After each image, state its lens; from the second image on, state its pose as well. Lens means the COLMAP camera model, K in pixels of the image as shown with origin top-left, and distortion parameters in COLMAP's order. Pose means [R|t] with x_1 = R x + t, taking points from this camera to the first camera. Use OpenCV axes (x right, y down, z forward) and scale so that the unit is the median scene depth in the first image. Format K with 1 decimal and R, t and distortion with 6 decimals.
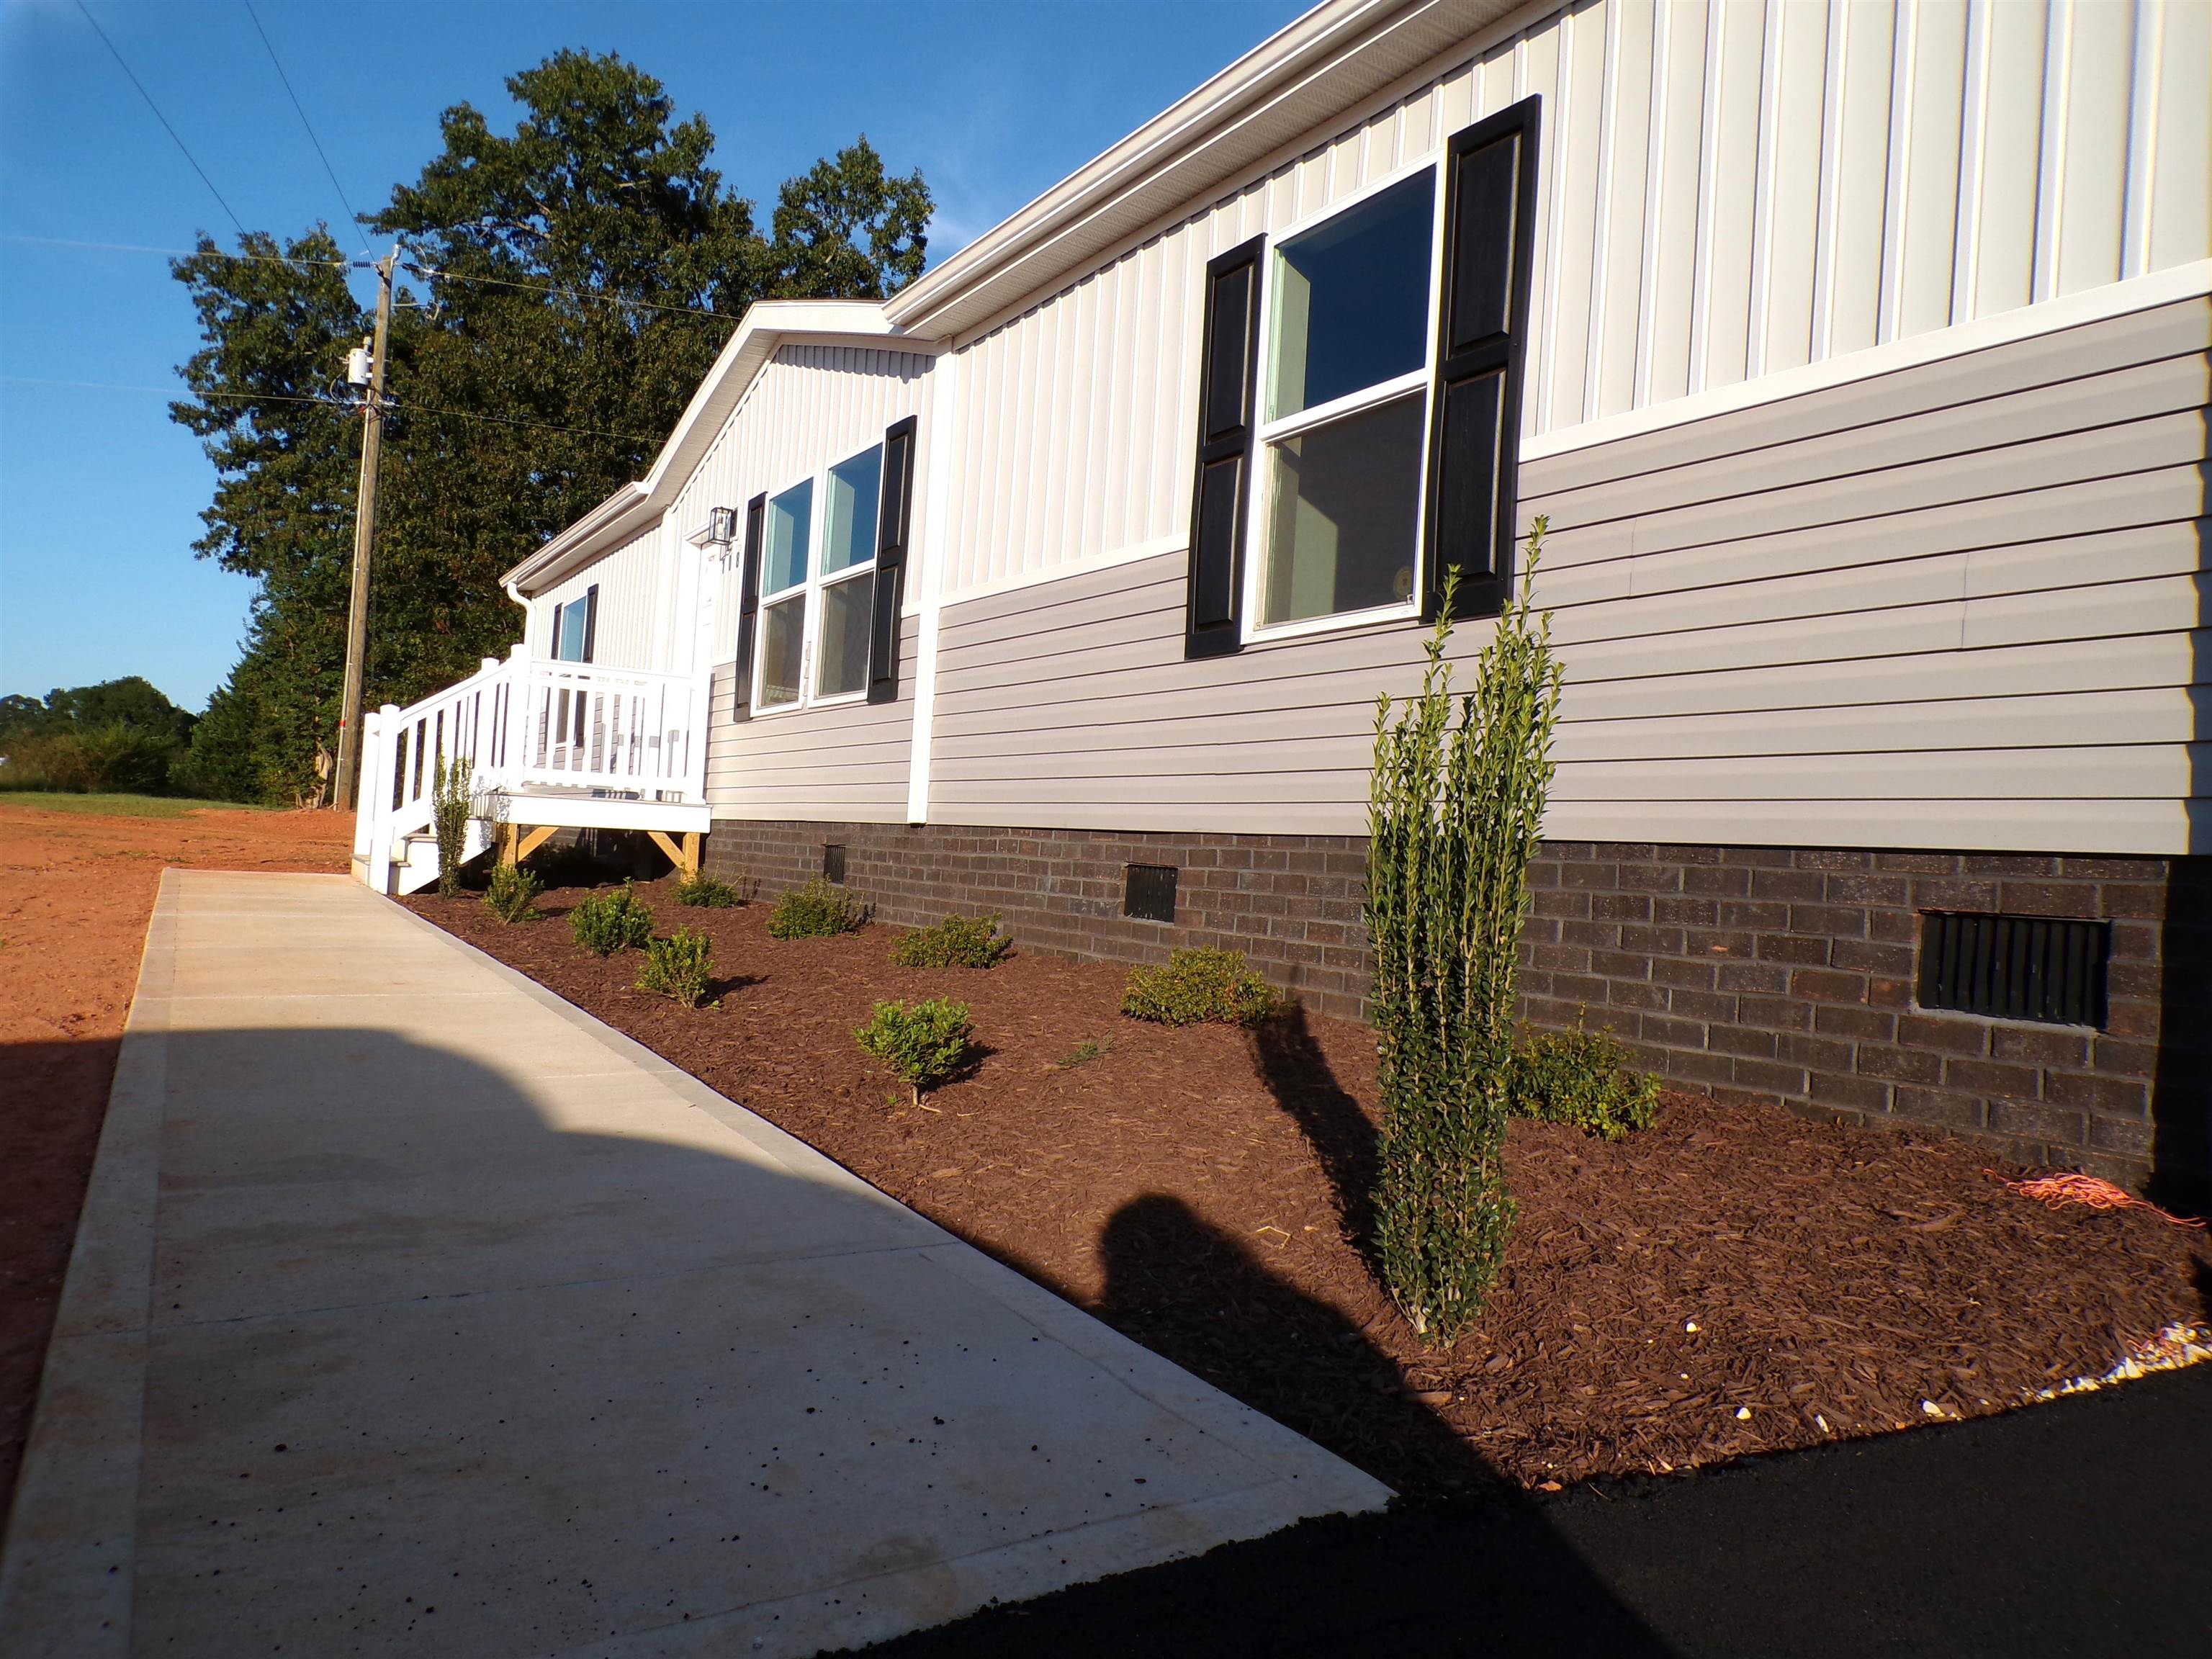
lens RADIAL K [[1494.1, 0, 1090.9], [0, 1494.1, 833.0], [0, 0, 1]] dist [-0.046024, 0.020532]
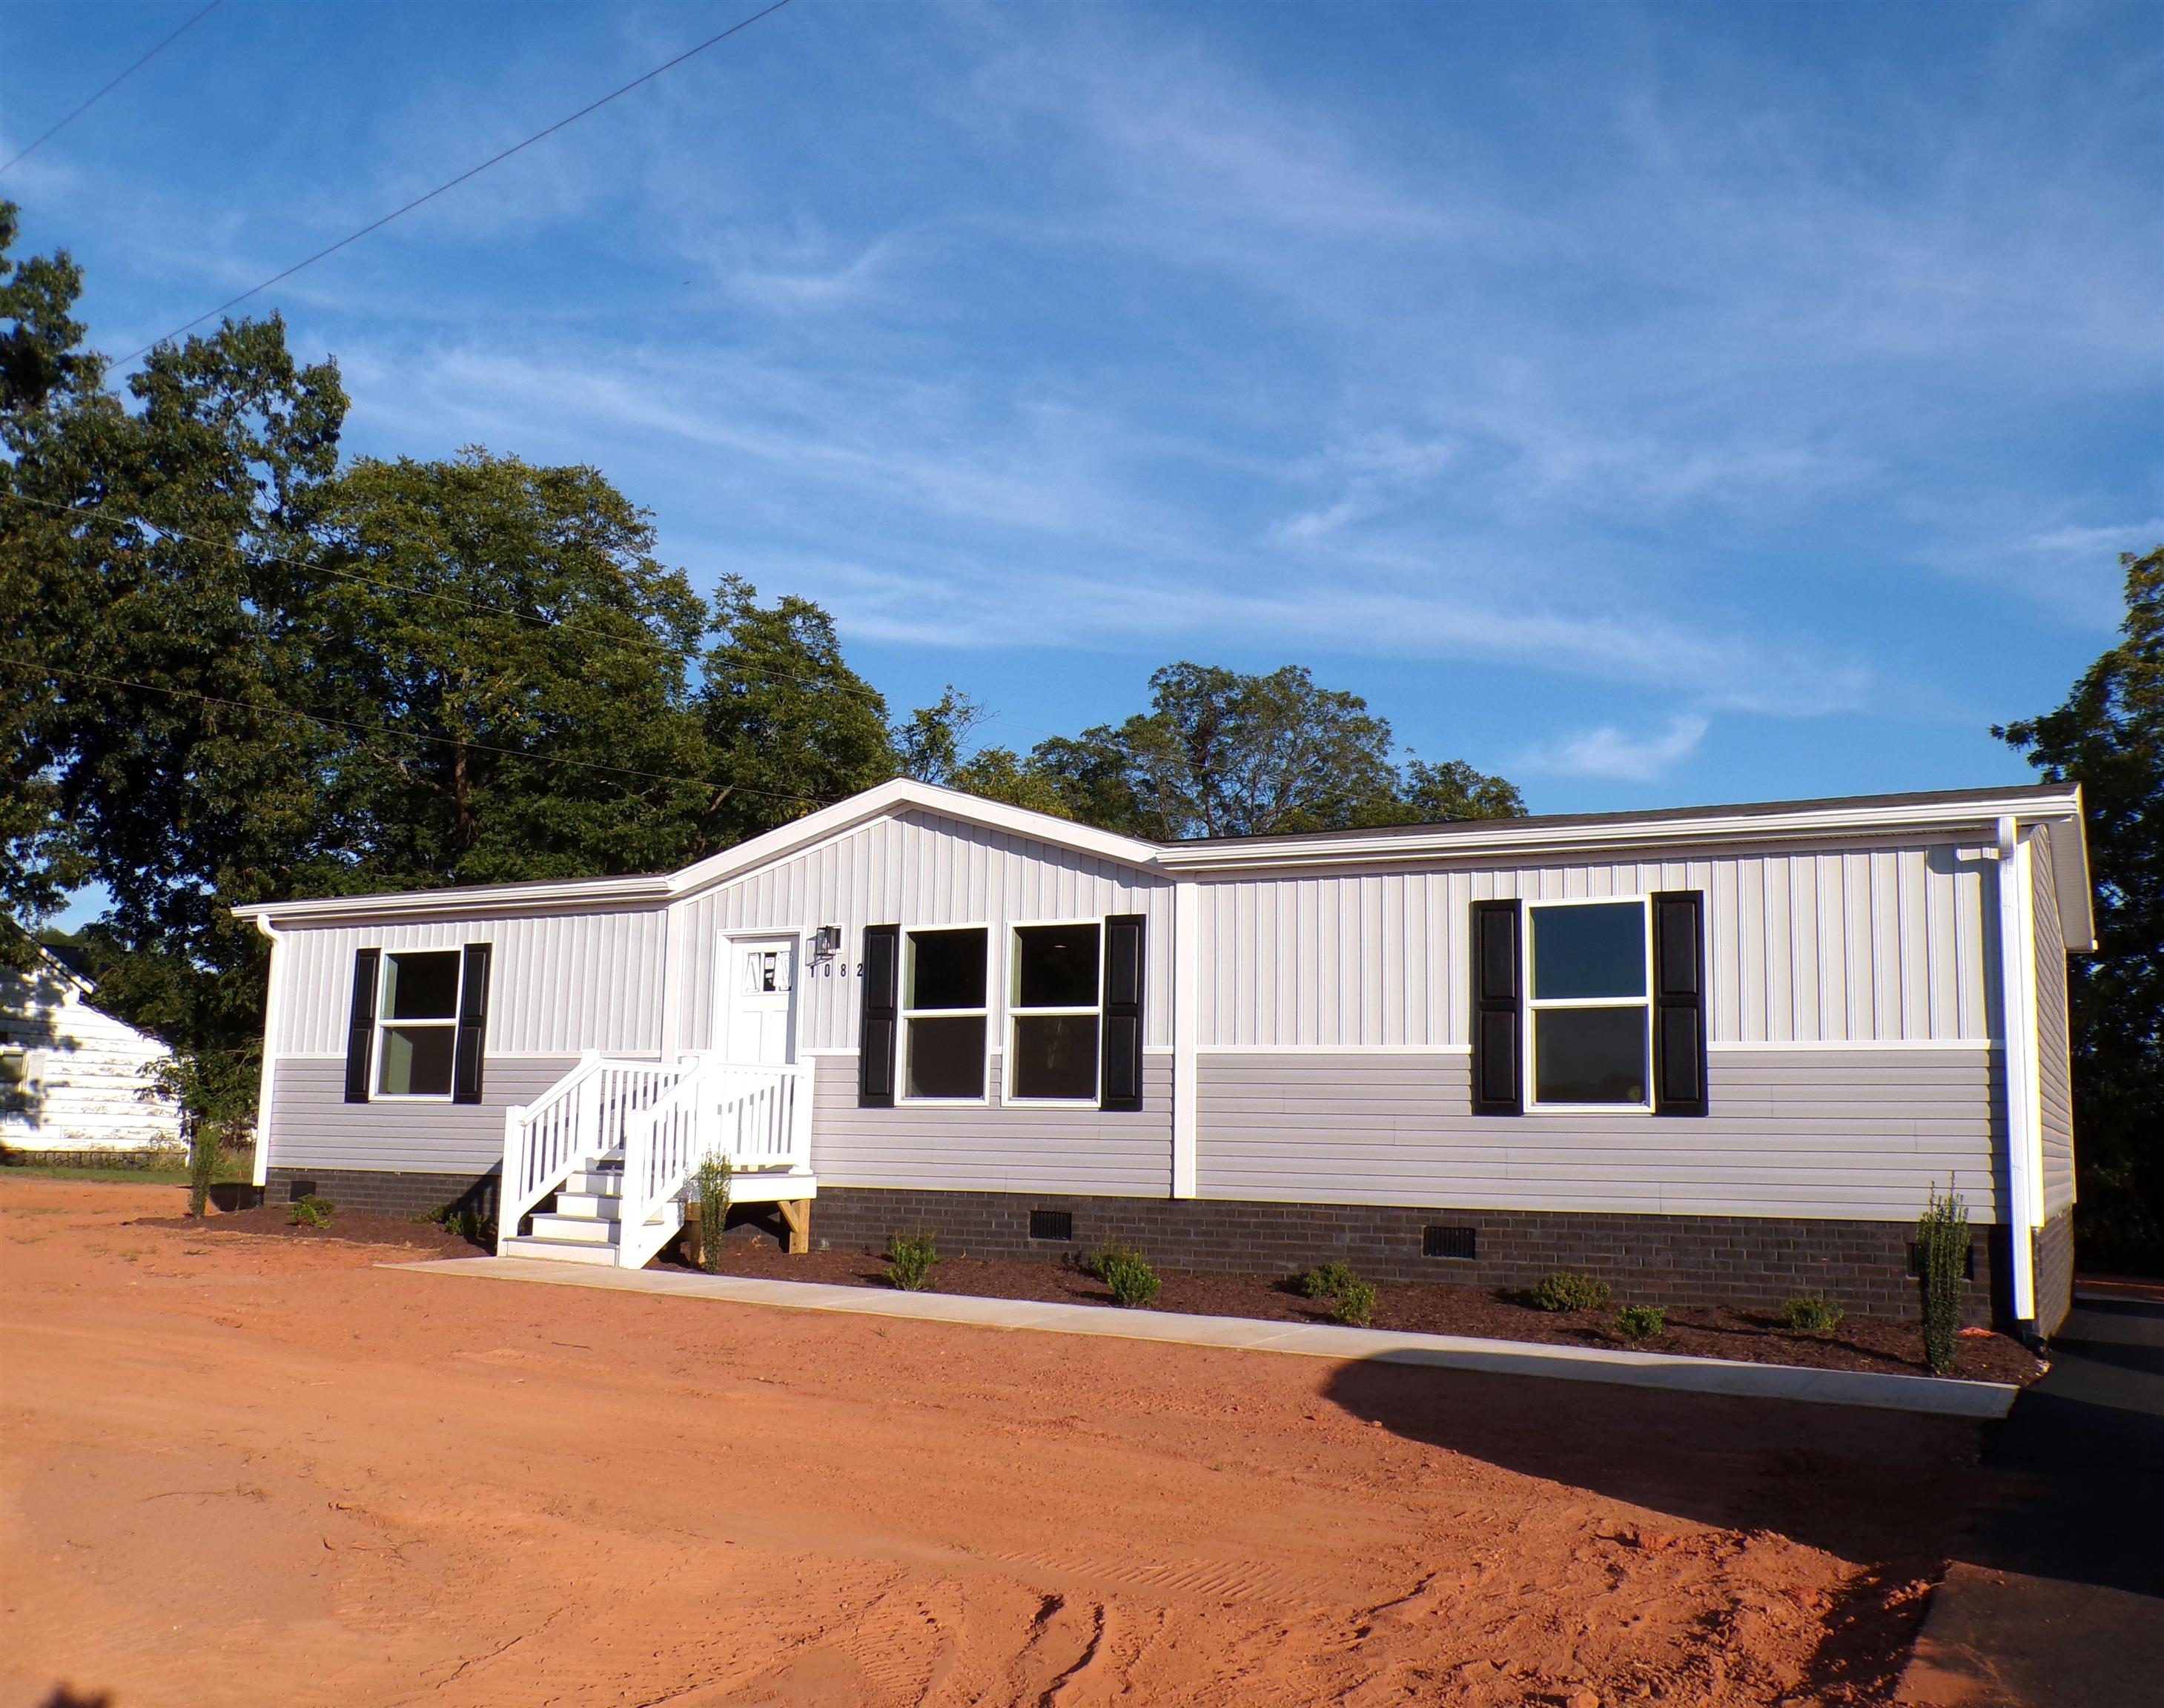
lens RADIAL K [[2038.4, 0, 1082.0], [0, 2038.4, 854.0], [0, 0, 1]] dist [-0.045101, 0.096782]
pose [[0.873487, 0.040565, 0.485154, -1.469004], [0.015777, 0.993641, -0.111487, -0.150265], [-0.486591, 0.105037, 0.867292, -0.911893]]
